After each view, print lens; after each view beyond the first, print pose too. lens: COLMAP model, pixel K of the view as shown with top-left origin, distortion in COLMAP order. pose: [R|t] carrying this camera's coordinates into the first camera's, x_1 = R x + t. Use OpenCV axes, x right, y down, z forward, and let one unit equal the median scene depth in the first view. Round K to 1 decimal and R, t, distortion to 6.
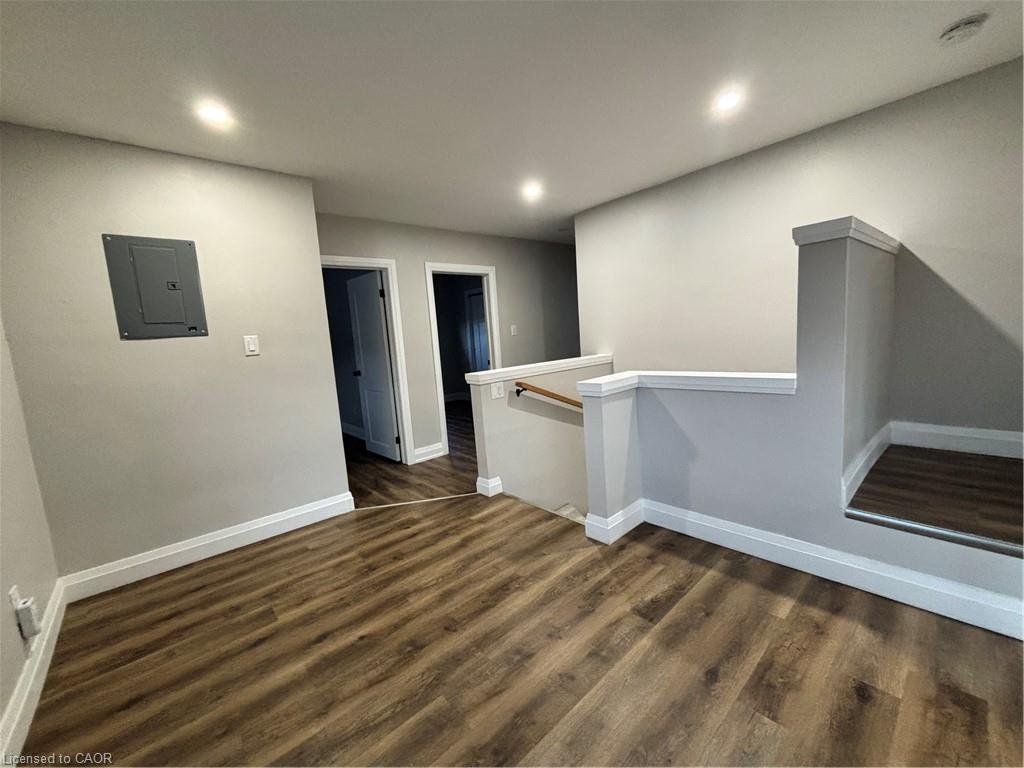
lens RADIAL K [[411.2, 0, 512.4], [0, 411.2, 382.7], [0, 0, 1]] dist [-0.003396, 0.001036]
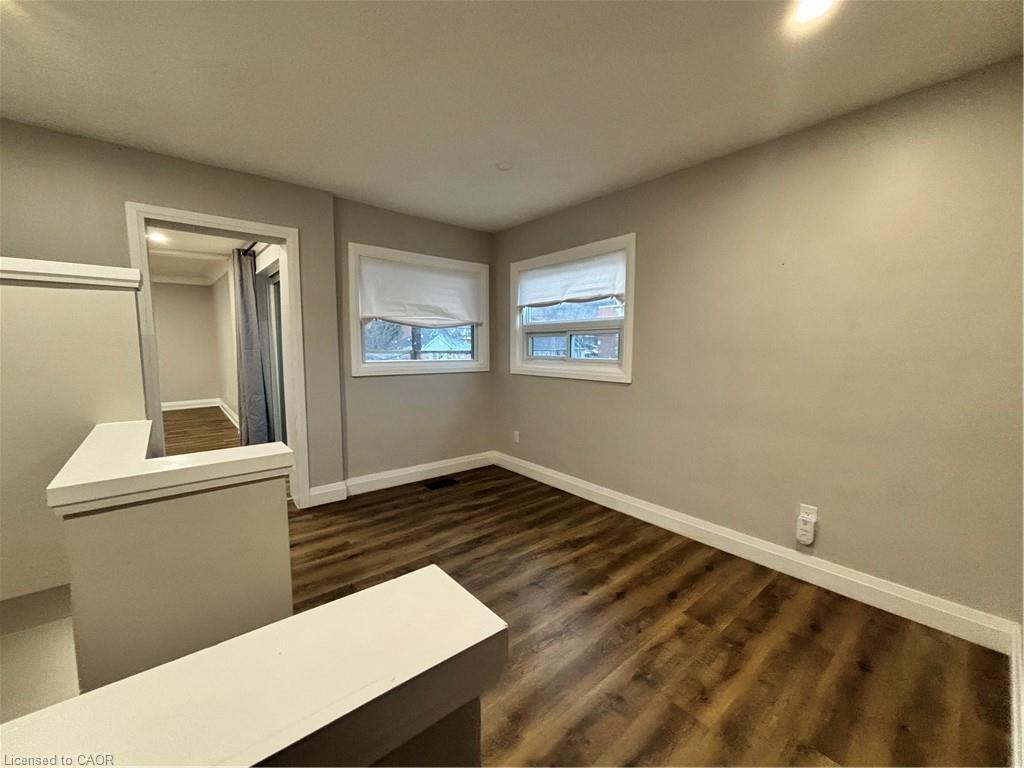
lens RADIAL K [[411.2, 0, 506.4], [0, 411.2, 388.5], [0, 0, 1]] dist [-0.003396, 0.001036]
pose [[-0.996744, 0.064809, 0.047981, -0.216452], [0.073866, 0.972492, 0.220915, -0.235321], [-0.032344, 0.223740, -0.974112, 1.903465]]
